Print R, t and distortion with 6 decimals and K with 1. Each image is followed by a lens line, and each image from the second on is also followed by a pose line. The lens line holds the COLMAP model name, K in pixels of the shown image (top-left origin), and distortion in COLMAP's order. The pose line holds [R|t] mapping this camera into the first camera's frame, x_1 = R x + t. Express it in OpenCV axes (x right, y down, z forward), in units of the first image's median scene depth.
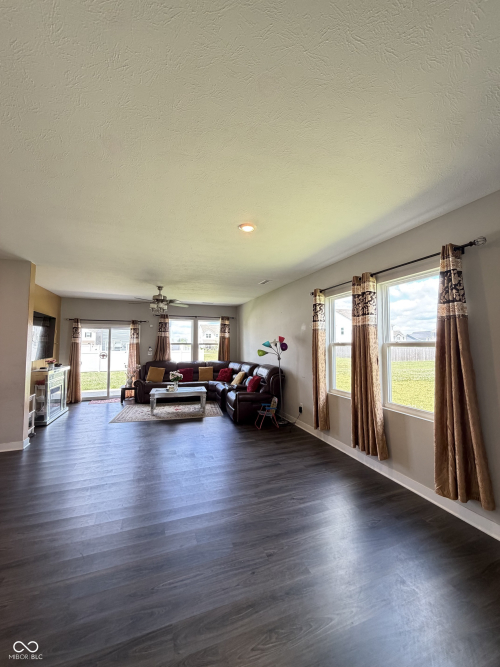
lens RADIAL K [[265.6, 0, 250.1], [0, 265.6, 330.0], [0, 0, 1]] dist [-0.001629, 0.000324]
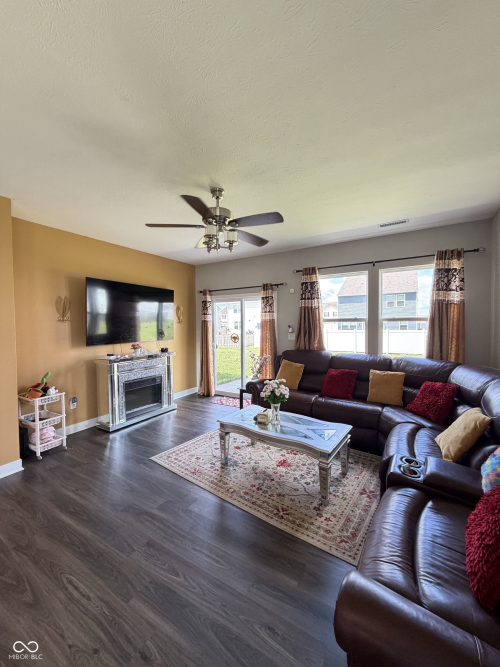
lens RADIAL K [[265.6, 0, 250.1], [0, 265.6, 330.0], [0, 0, 1]] dist [-0.001629, 0.000324]
pose [[0.624476, 0.009669, -0.780984, 0.034762], [0.051953, 0.997195, 0.053887, 0.035268], [0.779314, -0.074226, 0.622221, 0.547776]]
